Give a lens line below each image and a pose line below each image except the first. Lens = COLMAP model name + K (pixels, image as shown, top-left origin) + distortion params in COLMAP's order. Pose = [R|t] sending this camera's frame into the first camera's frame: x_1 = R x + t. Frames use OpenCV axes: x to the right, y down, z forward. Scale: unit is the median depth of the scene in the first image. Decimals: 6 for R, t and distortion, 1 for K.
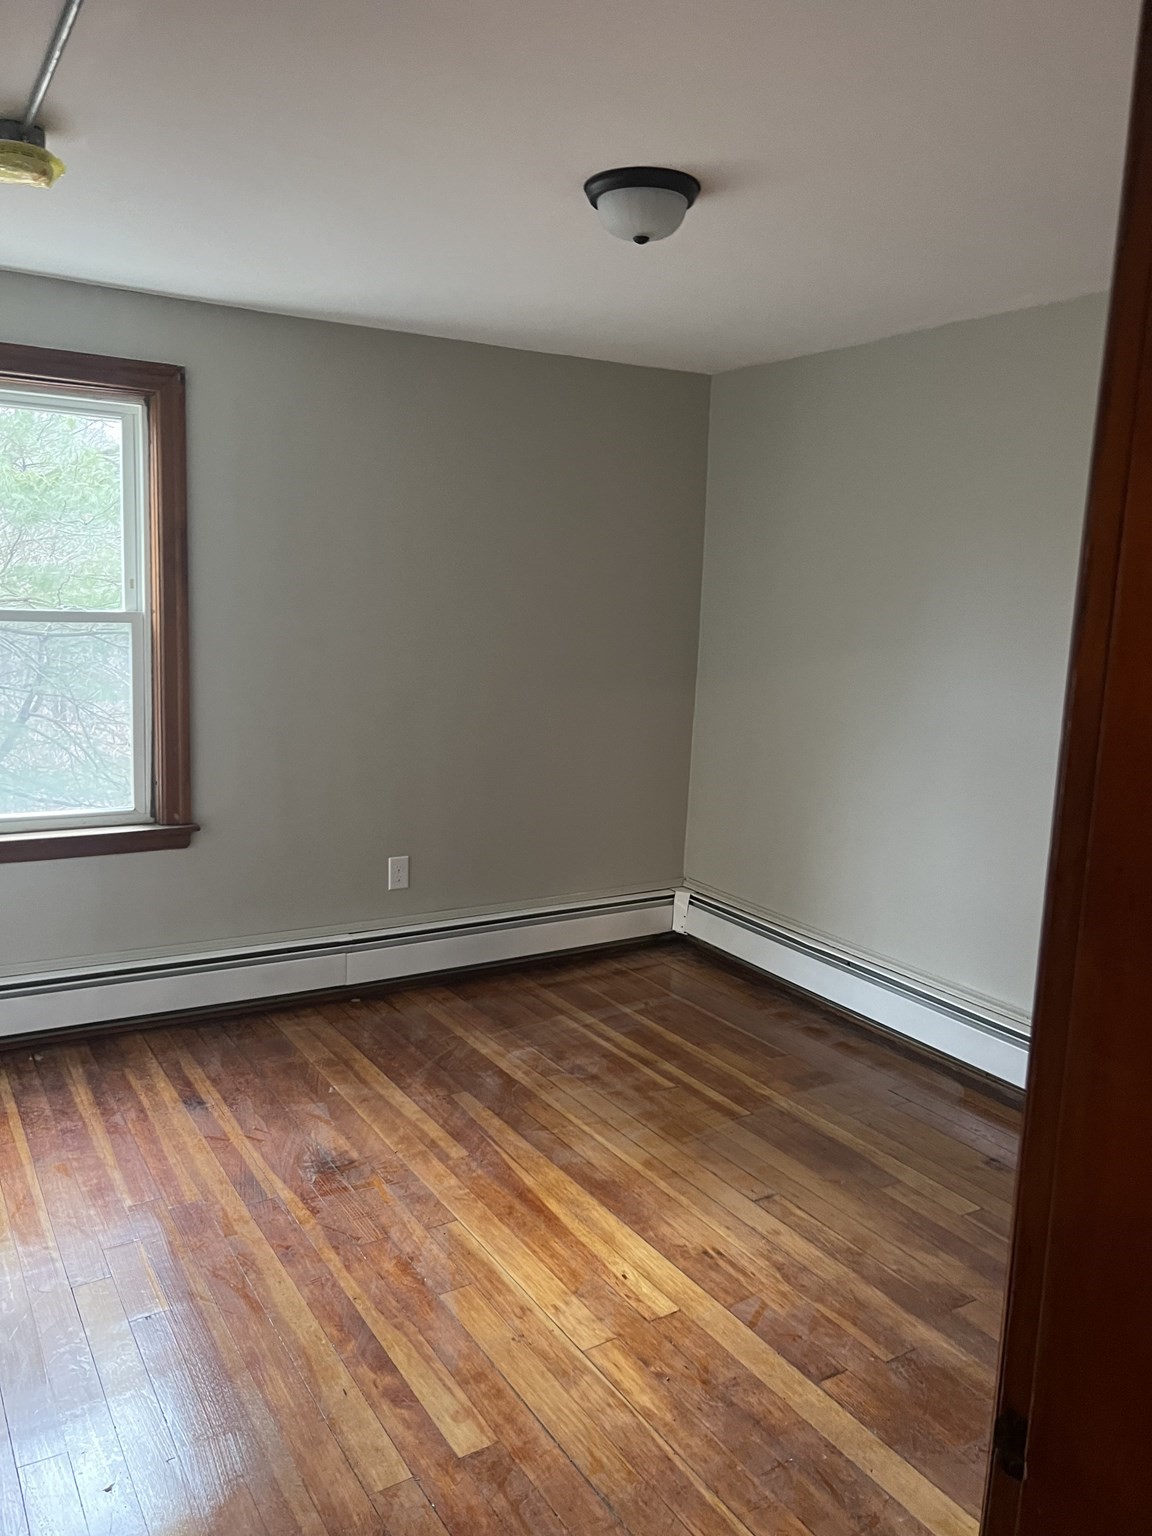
lens RADIAL K [[1141.3, 0, 576.0], [0, 1141.3, 768.0], [0, 0, 1]] dist [0.044958, -0.031218]
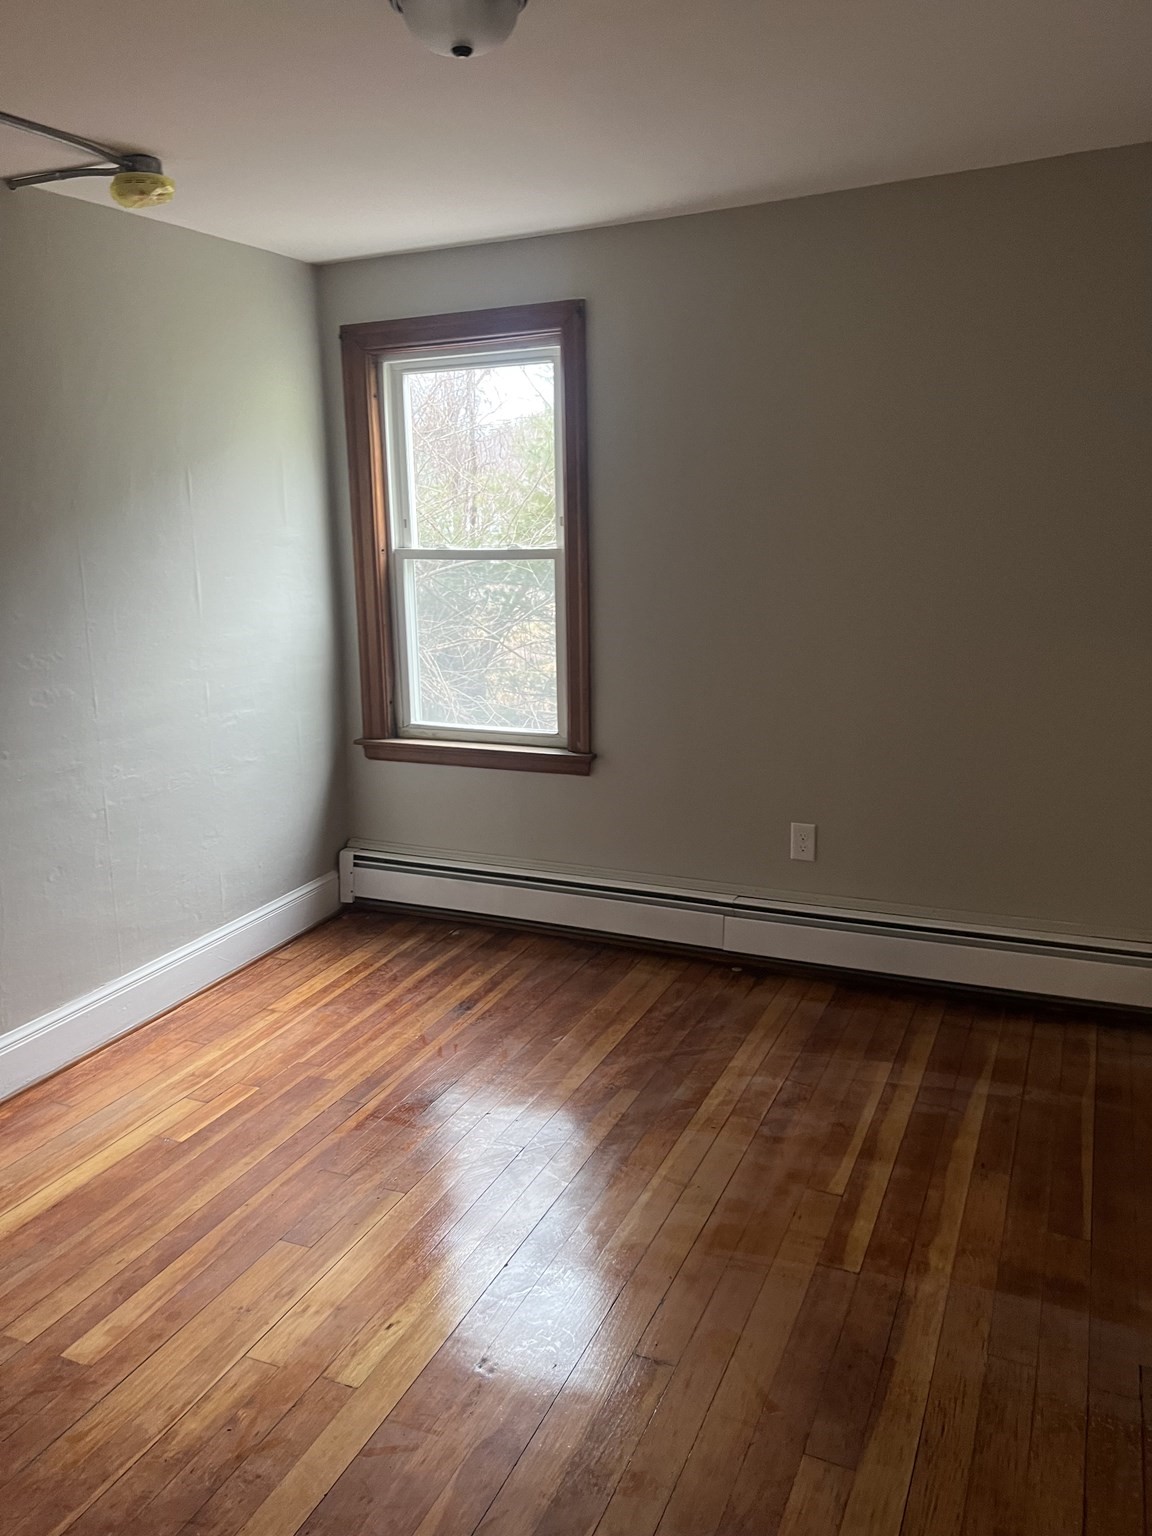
lens RADIAL K [[1153.6, 0, 571.0], [0, 1153.6, 761.0], [0, 0, 1]] dist [0.048831, -0.053897]
pose [[0.559375, 0.134495, -0.817931, 0.548444], [-0.079116, 0.990907, 0.108832, -0.061320], [0.825131, 0.003833, 0.564929, 0.432787]]
